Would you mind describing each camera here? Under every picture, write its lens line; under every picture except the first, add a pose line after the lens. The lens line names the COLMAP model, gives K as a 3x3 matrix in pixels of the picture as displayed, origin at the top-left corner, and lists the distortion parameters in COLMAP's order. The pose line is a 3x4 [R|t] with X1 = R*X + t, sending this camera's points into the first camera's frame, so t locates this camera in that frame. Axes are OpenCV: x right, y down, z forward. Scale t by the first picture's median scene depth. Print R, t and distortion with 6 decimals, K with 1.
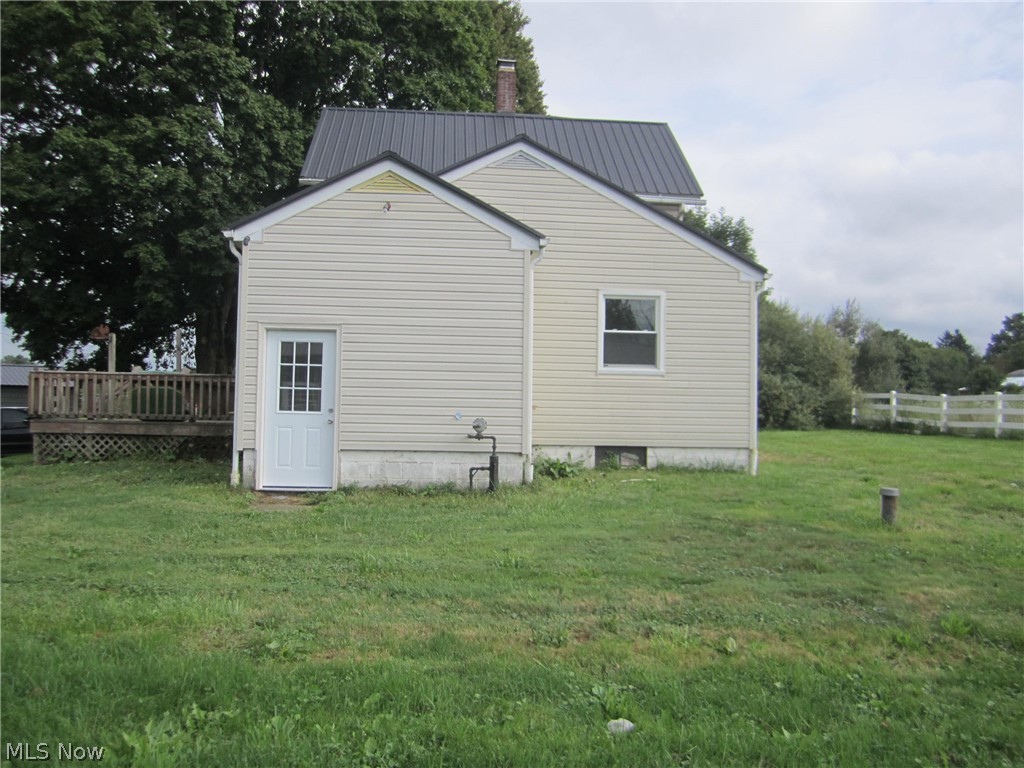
lens RADIAL K [[846.0, 0, 505.6], [0, 846.0, 383.7], [0, 0, 1]] dist [-0.065060, 0.029422]
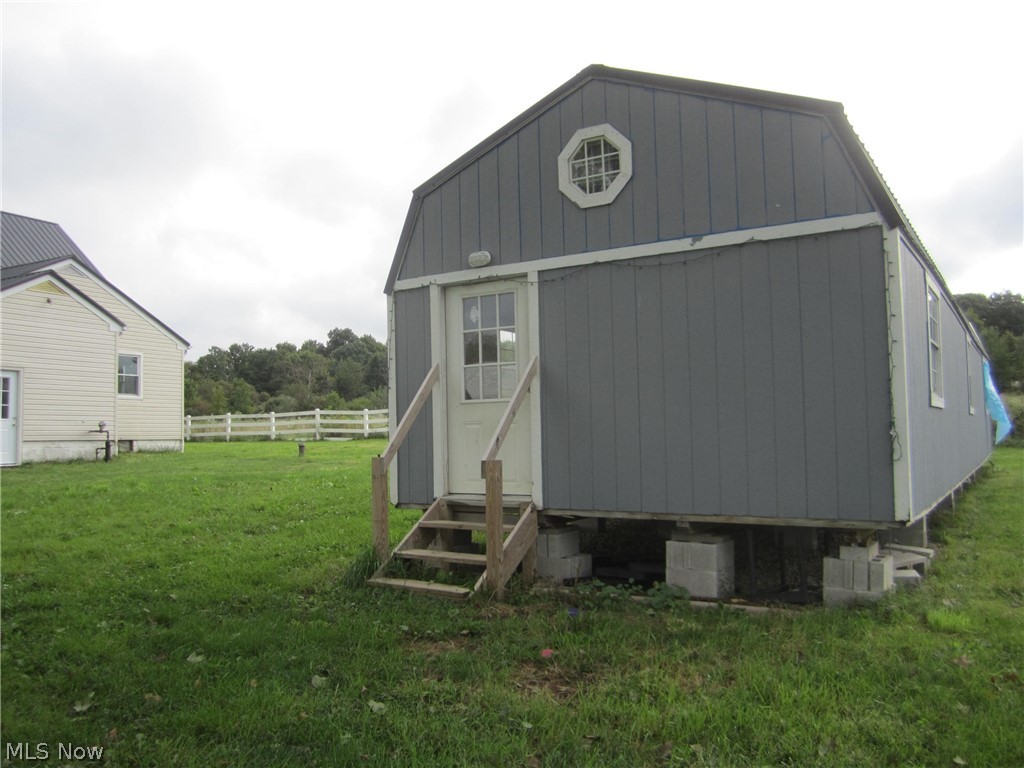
lens RADIAL K [[846.0, 0, 505.6], [0, 846.0, 383.7], [0, 0, 1]] dist [-0.065060, 0.029422]
pose [[0.525932, 0.026708, 0.850107, -1.094721], [0.005334, 0.999384, -0.034698, 0.025640], [-0.850510, 0.022783, 0.525466, -0.704628]]
